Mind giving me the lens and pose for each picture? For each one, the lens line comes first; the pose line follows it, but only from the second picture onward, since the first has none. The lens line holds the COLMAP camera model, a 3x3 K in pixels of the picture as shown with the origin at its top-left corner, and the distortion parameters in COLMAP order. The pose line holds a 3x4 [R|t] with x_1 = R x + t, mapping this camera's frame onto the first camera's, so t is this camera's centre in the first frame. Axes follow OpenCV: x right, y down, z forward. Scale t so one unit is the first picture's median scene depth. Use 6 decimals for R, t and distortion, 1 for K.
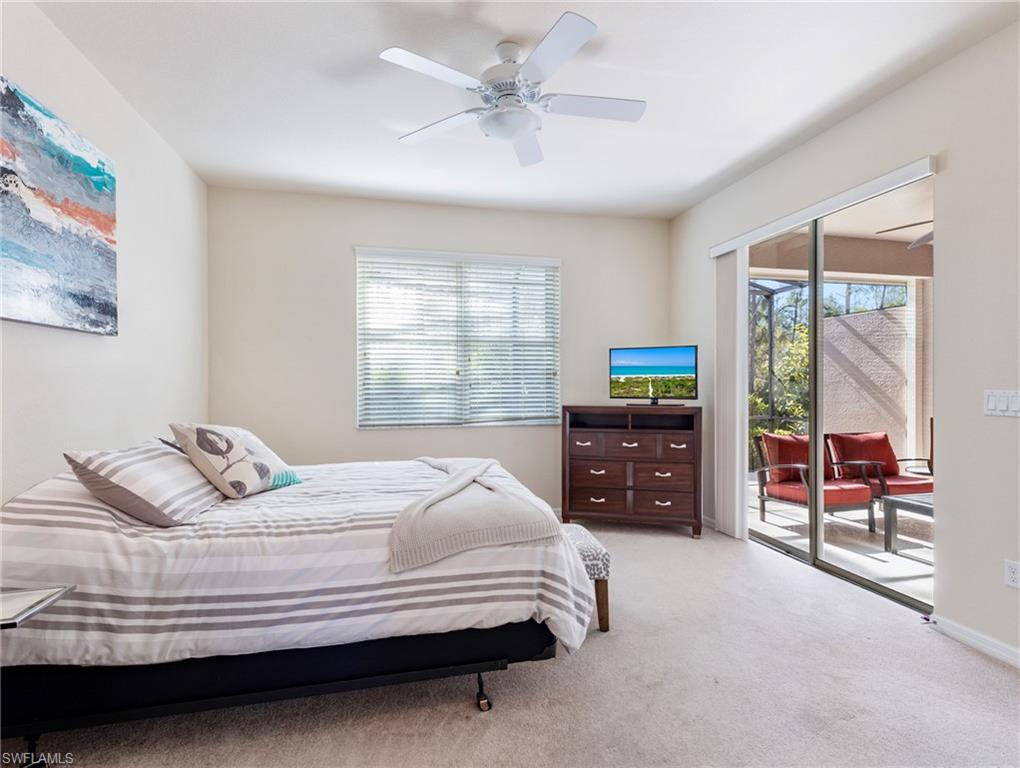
lens RADIAL K [[515.3, 0, 510.0], [0, 515.3, 384.0], [0, 0, 1]] dist [0.004934, -0.000252]
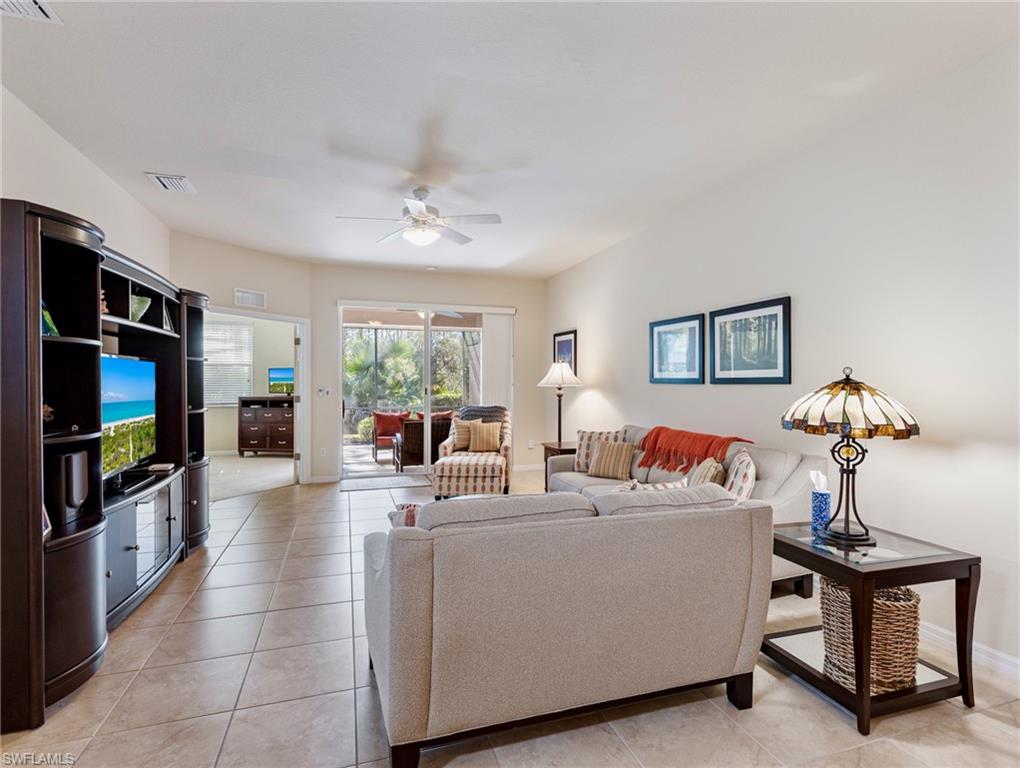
lens RADIAL K [[515.3, 0, 510.0], [0, 515.3, 384.0], [0, 0, 1]] dist [0.004934, -0.000252]
pose [[0.996162, 0.008656, 0.087099, 1.041411], [-0.009132, 0.999946, 0.005057, -0.028501], [-0.087051, -0.005833, 0.996187, -1.189298]]
